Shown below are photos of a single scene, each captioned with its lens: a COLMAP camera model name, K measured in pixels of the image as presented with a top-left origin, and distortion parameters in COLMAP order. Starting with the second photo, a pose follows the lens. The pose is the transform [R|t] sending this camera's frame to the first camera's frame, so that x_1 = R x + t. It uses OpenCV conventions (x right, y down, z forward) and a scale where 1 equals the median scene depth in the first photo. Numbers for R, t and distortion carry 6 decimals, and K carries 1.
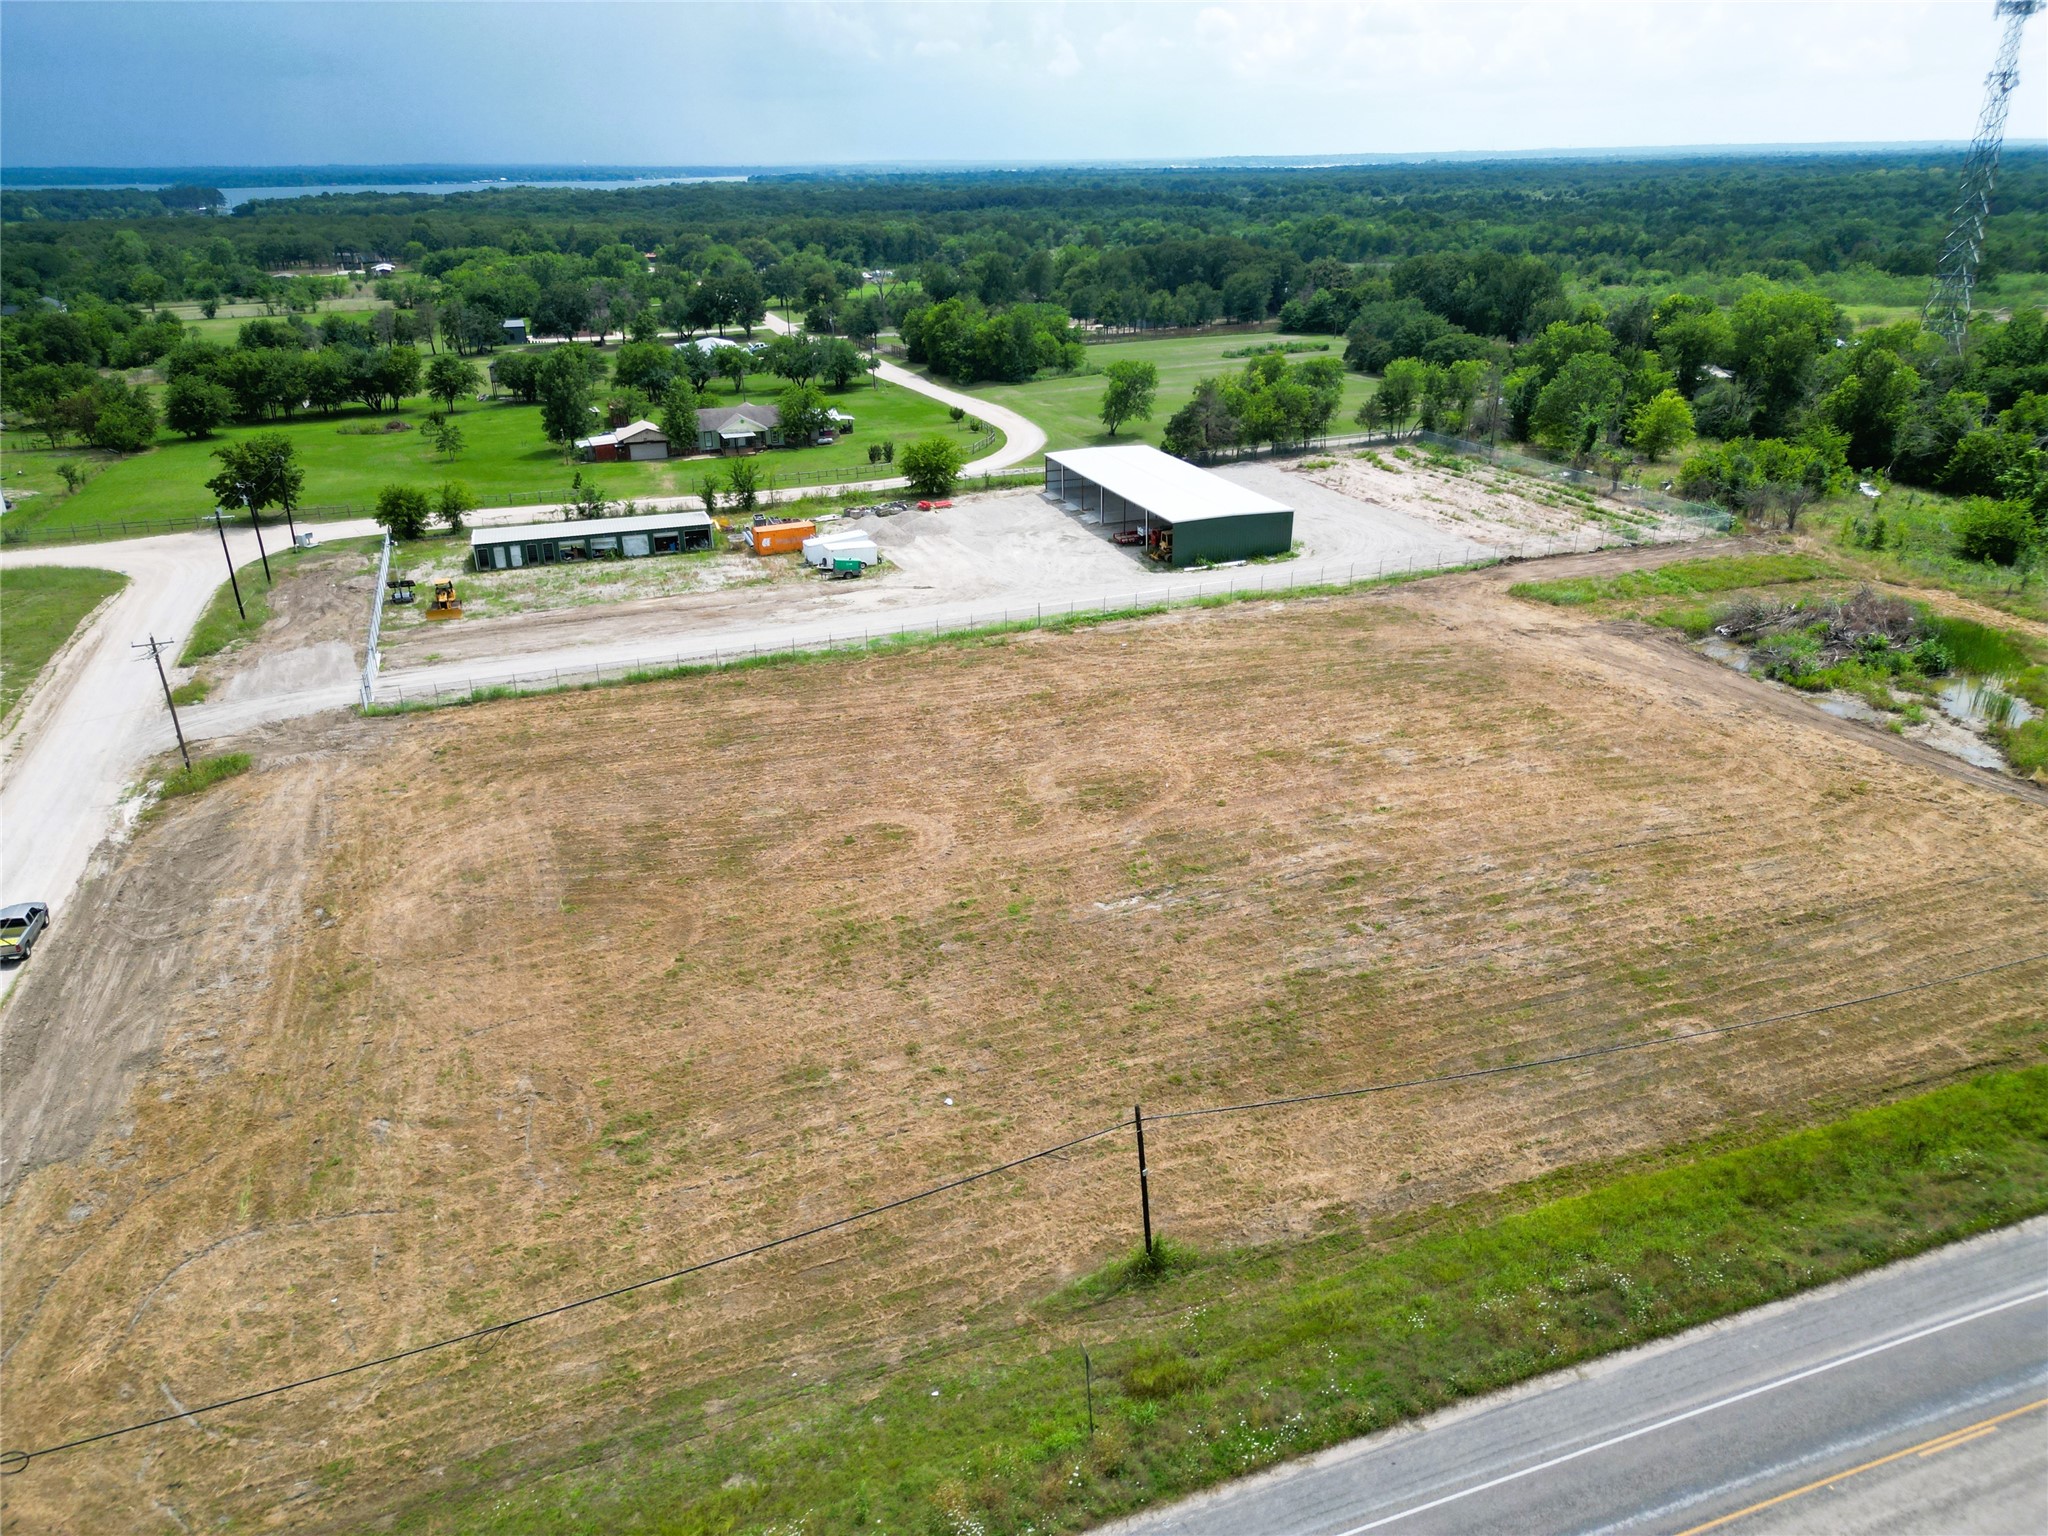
lens RADIAL K [[1436.8, 0, 1023.8], [0, 1436.8, 773.2], [0, 0, 1]] dist [0.064475, -0.052927]
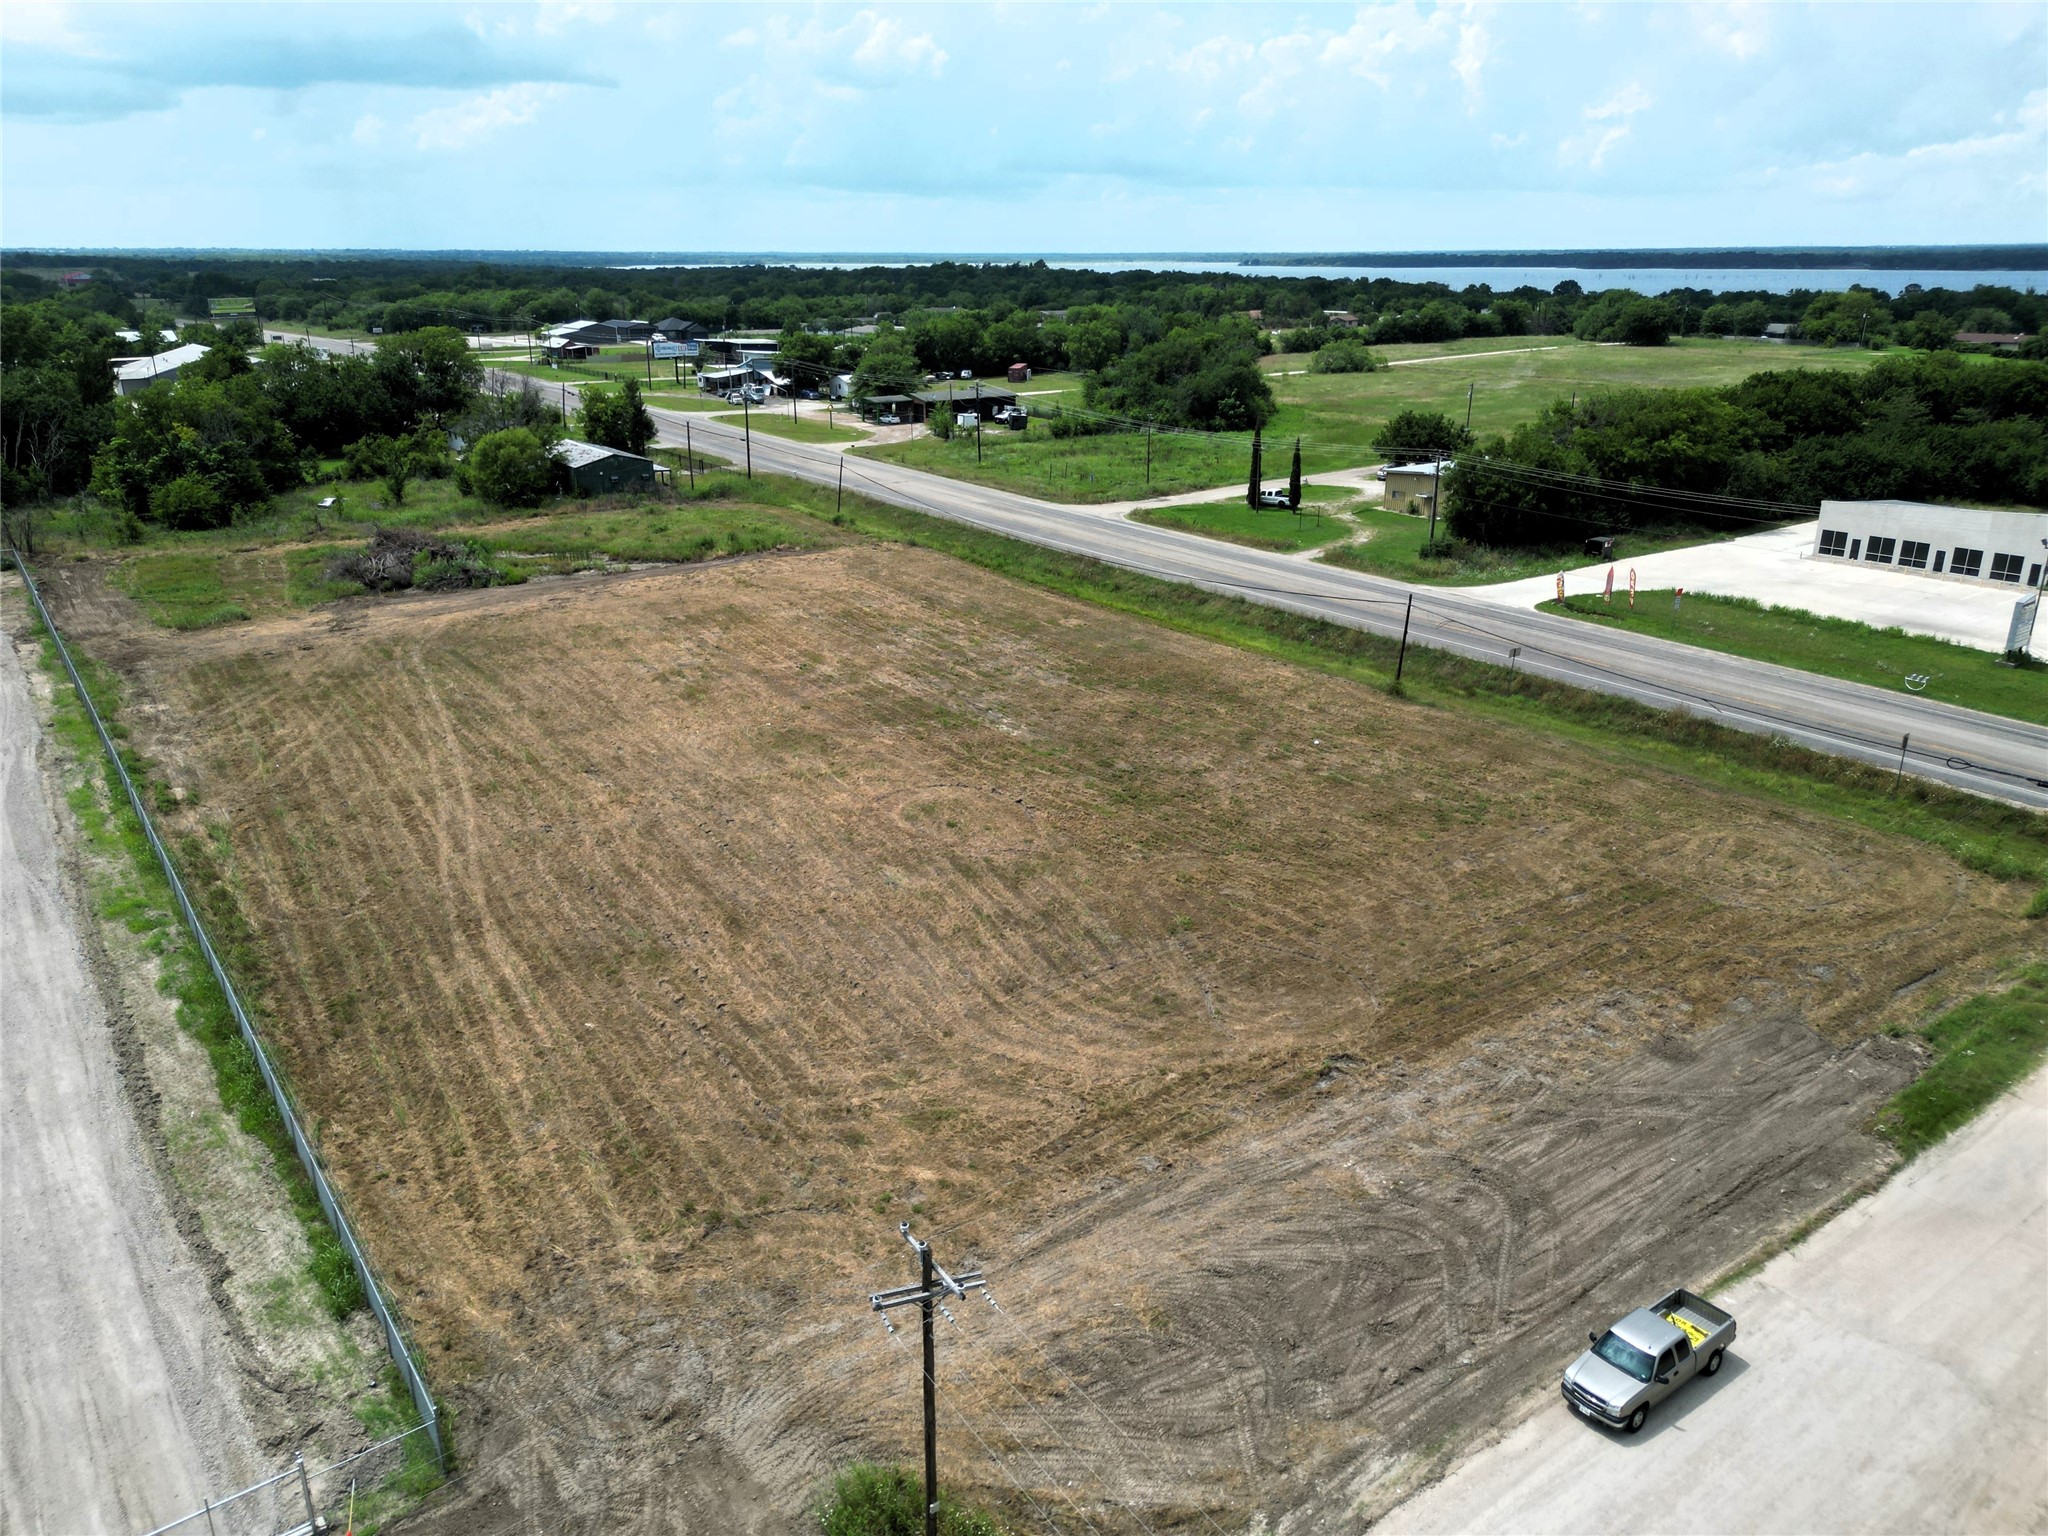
lens RADIAL K [[1436.8, 0, 1012.5], [0, 1436.8, 761.0], [0, 0, 1]] dist [0.064475, -0.052927]
pose [[-0.289042, -0.305094, 0.907399, -0.680395], [0.377508, 0.834722, 0.400909, -0.241404], [-0.879740, 0.458429, -0.126094, 0.769214]]
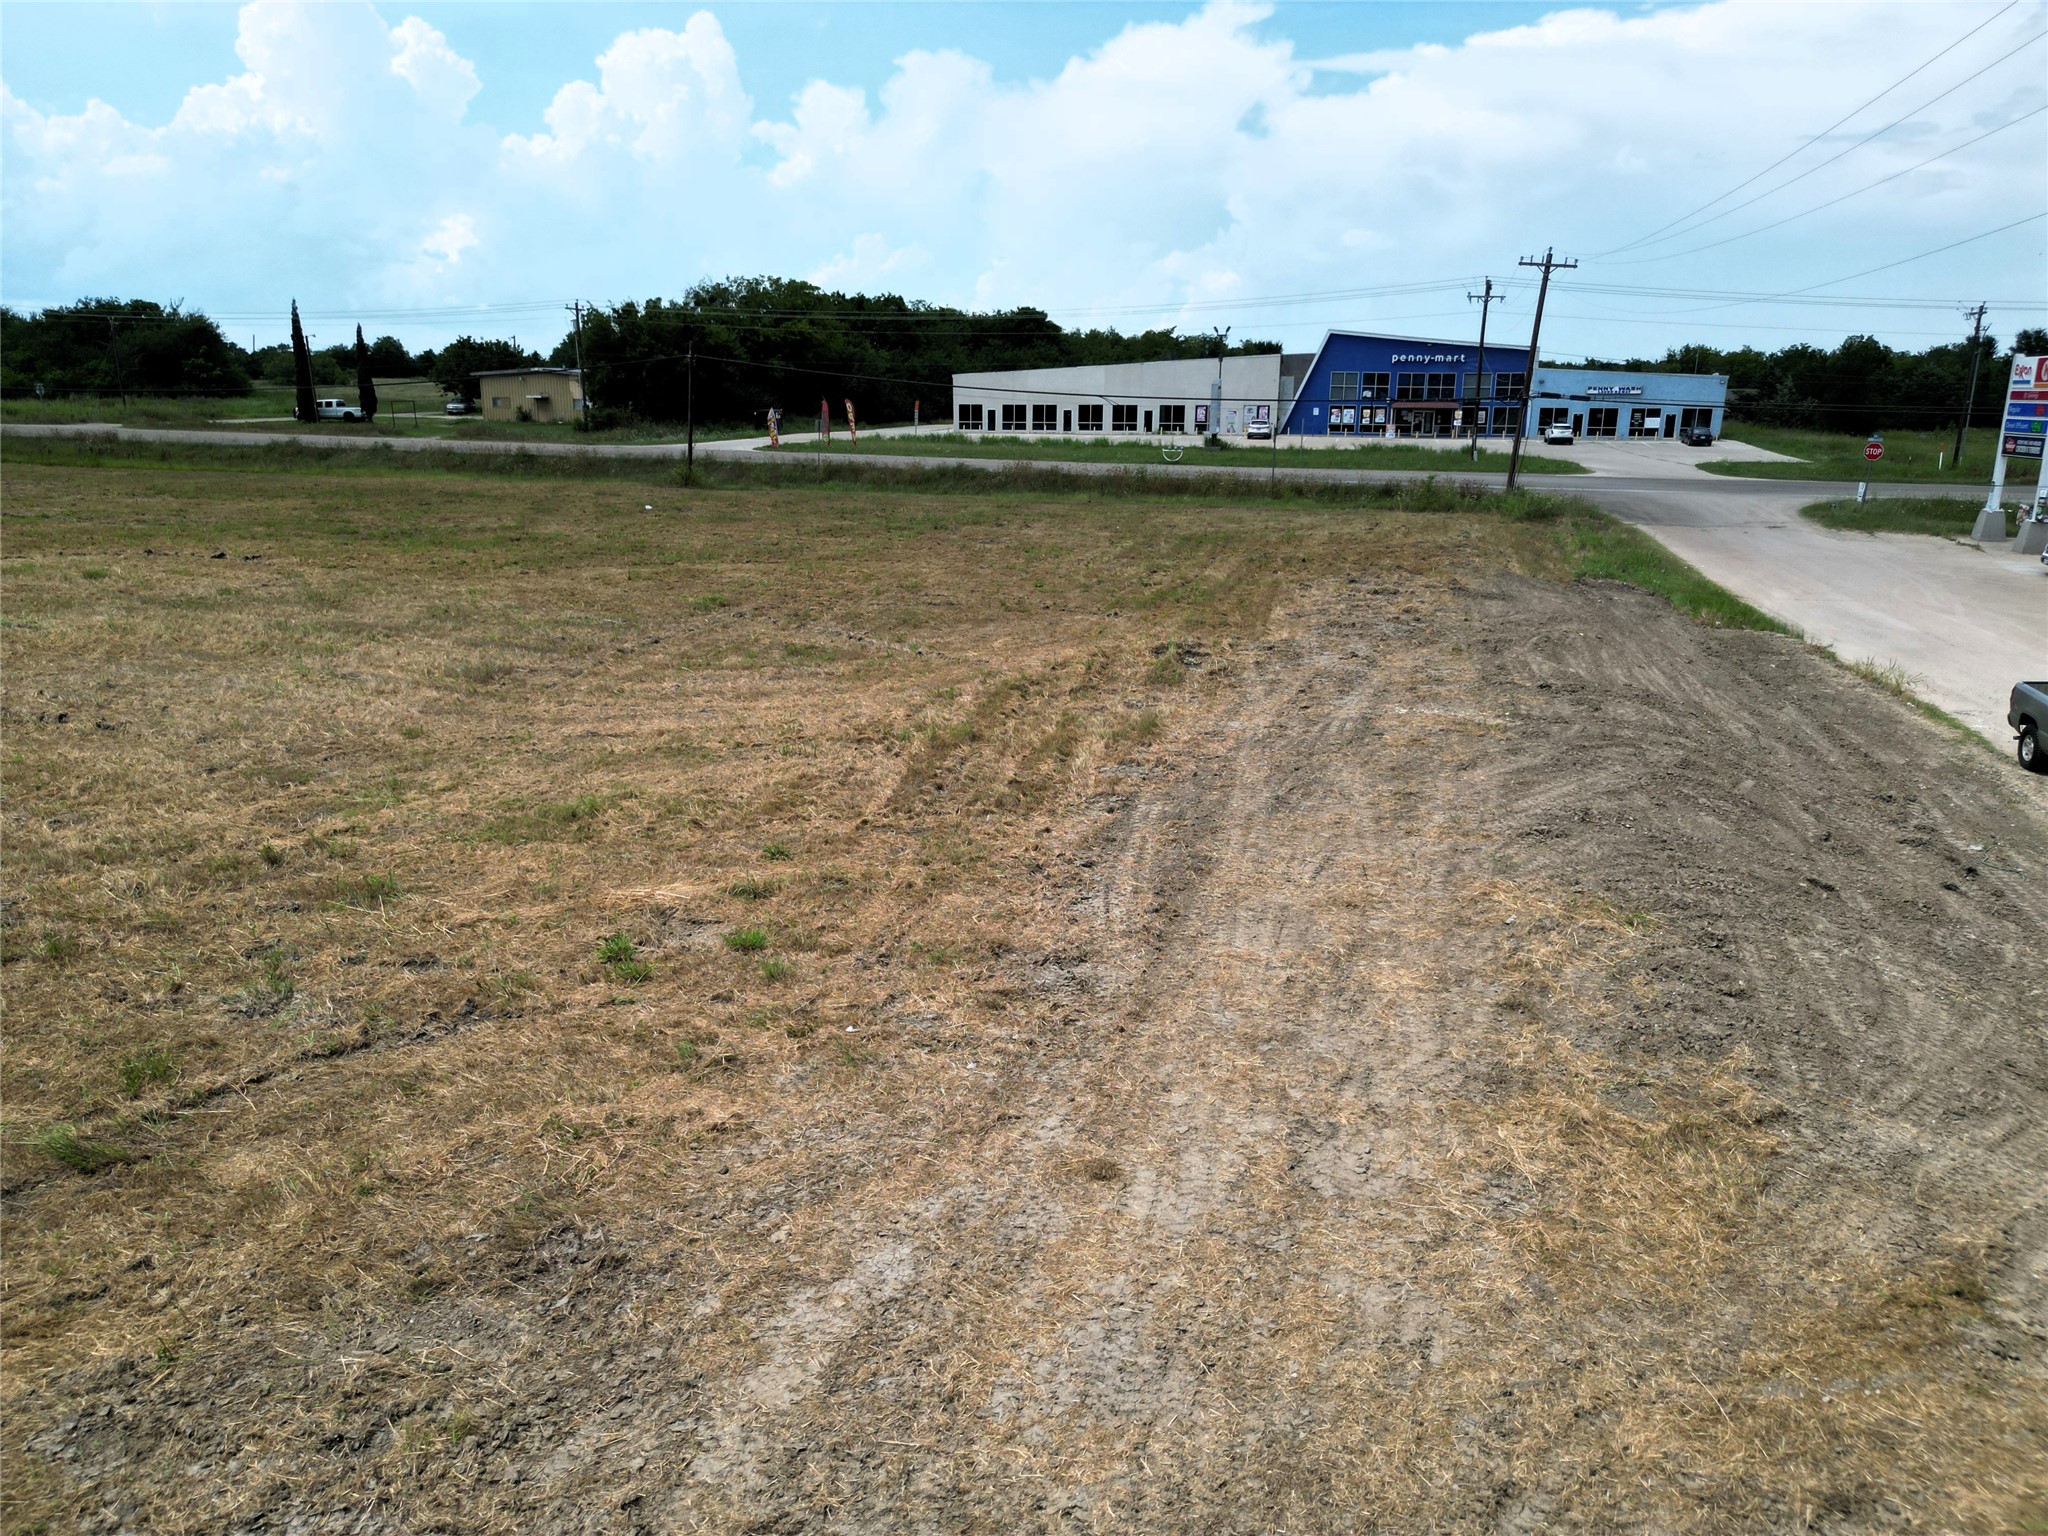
lens RADIAL K [[1436.8, 0, 1023.5], [0, 1436.8, 805.1], [0, 0, 1]] dist [0.064475, -0.052927]
pose [[-0.834539, -0.149412, 0.530303, -0.447498], [0.221251, 0.790619, 0.570937, -0.073446], [-0.504572, 0.593799, -0.626745, 0.850170]]
